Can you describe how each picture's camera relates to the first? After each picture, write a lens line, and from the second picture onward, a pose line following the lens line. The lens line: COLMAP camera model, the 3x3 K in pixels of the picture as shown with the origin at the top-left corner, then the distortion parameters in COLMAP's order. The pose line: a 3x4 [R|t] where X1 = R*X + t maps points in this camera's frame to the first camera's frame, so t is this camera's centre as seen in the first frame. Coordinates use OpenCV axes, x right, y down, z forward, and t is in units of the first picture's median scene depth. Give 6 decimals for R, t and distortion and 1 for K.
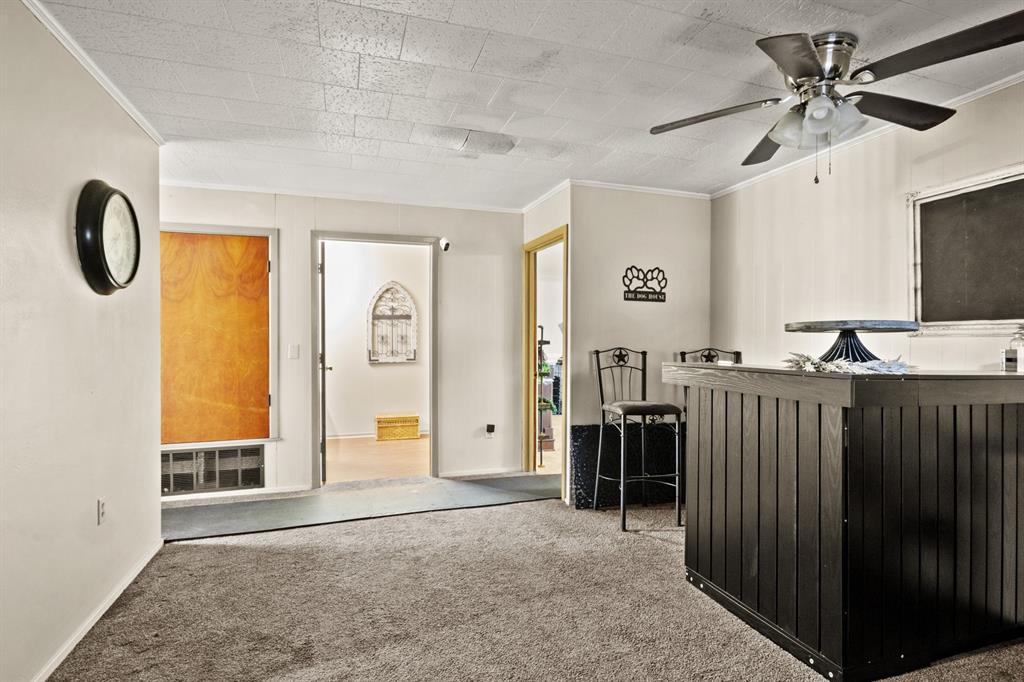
lens RADIAL K [[514.4, 0, 513.1], [0, 514.4, 339.3], [0, 0, 1]] dist [-0.002711, -0.000461]
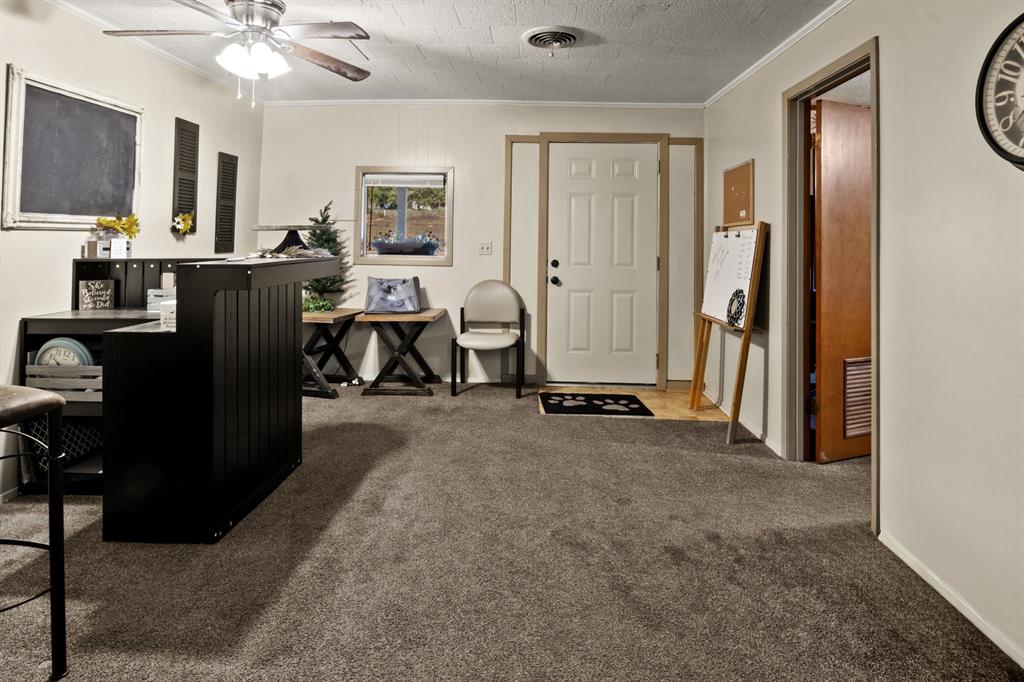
lens RADIAL K [[575.8, 0, 510.4], [0, 575.8, 247.6], [0, 0, 1]] dist [-0.000312, -0.000219]
pose [[-0.929952, -0.020080, 0.367131, -0.476387], [-0.016853, 0.999786, 0.011992, 0.001890], [-0.367293, 0.004965, -0.930092, 1.971256]]
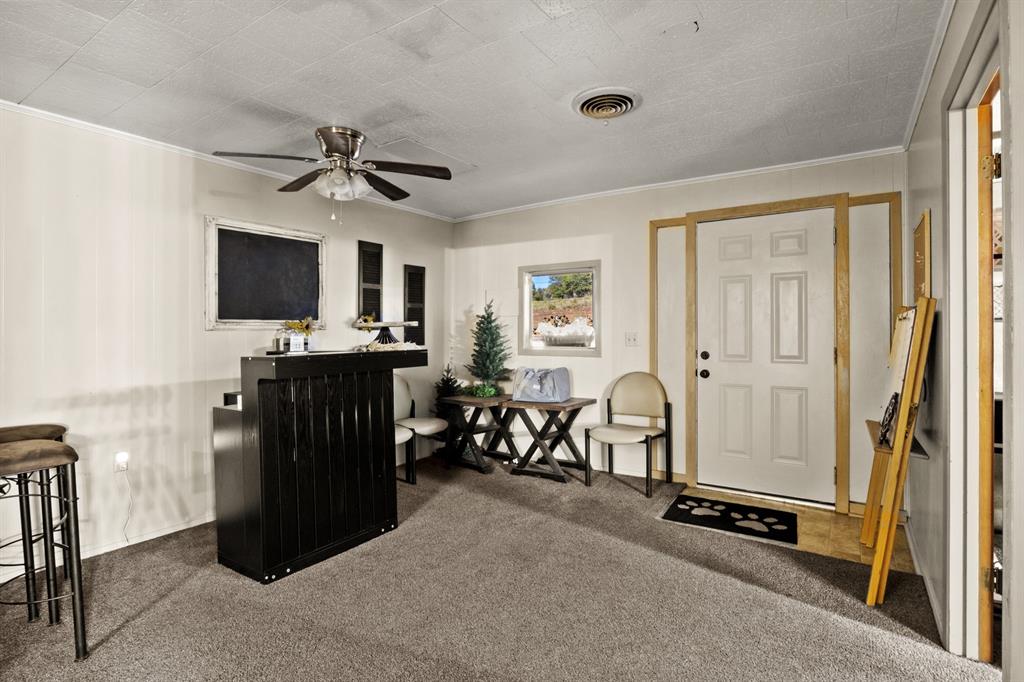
lens RADIAL K [[514.4, 0, 513.1], [0, 514.4, 339.3], [0, 0, 1]] dist [-0.002711, -0.000461]
pose [[-0.618441, -0.008066, 0.785790, -0.833744], [0.005079, 0.999885, 0.014261, 0.003066], [-0.785815, 0.012810, -0.618329, 1.473357]]
